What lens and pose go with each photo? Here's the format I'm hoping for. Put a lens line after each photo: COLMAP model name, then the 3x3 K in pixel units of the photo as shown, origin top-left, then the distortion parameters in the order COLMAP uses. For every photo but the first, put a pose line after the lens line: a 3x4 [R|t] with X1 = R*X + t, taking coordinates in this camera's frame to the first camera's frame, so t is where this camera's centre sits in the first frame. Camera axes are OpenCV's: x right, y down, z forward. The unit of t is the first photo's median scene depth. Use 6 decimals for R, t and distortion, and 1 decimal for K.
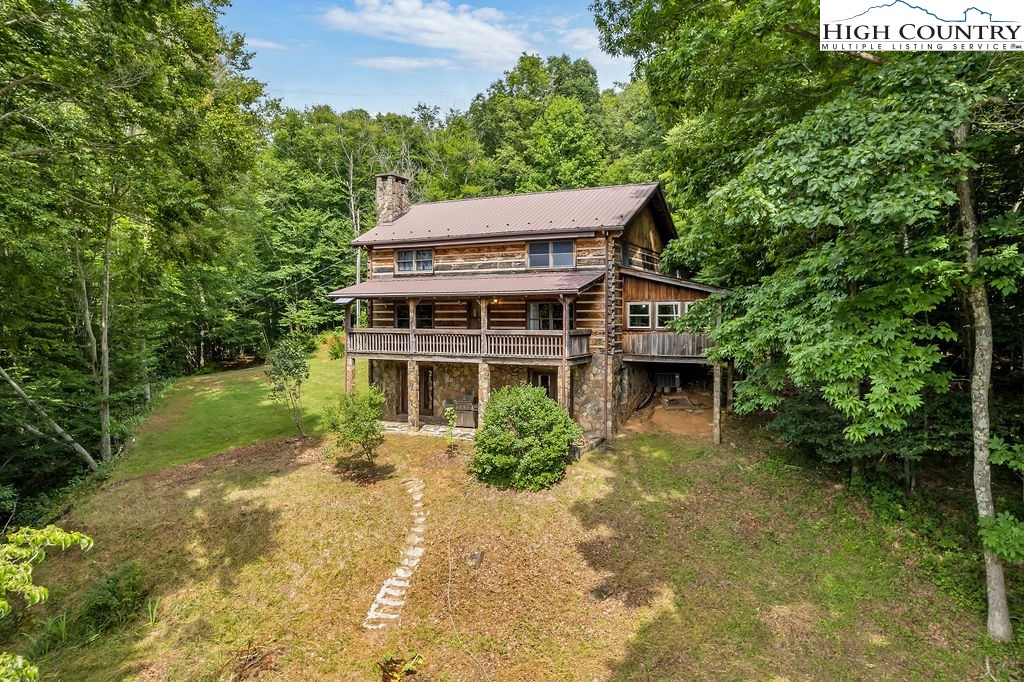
lens RADIAL K [[695.8, 0, 469.6], [0, 695.8, 316.0], [0, 0, 1]] dist [-0.039059, 0.000311]
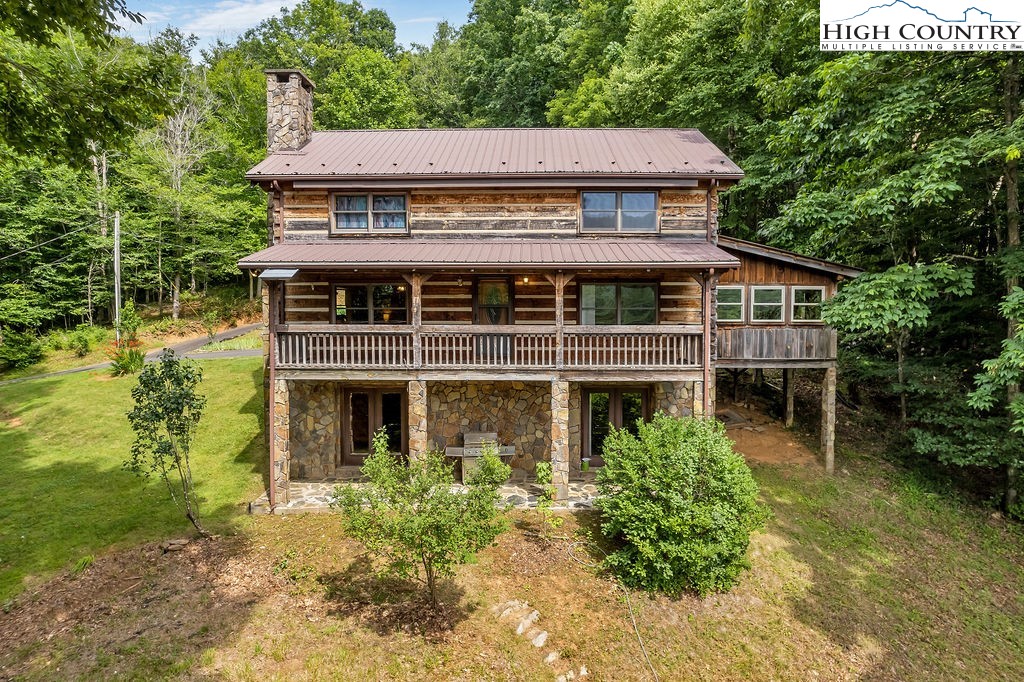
lens RADIAL K [[695.8, 0, 469.6], [0, 695.8, 316.0], [0, 0, 1]] dist [-0.039059, 0.000311]
pose [[0.891299, 0.001182, 0.453414, -0.280245], [-0.002588, 0.999994, 0.002480, 0.009094], [-0.453408, -0.003384, 0.891297, 0.432517]]
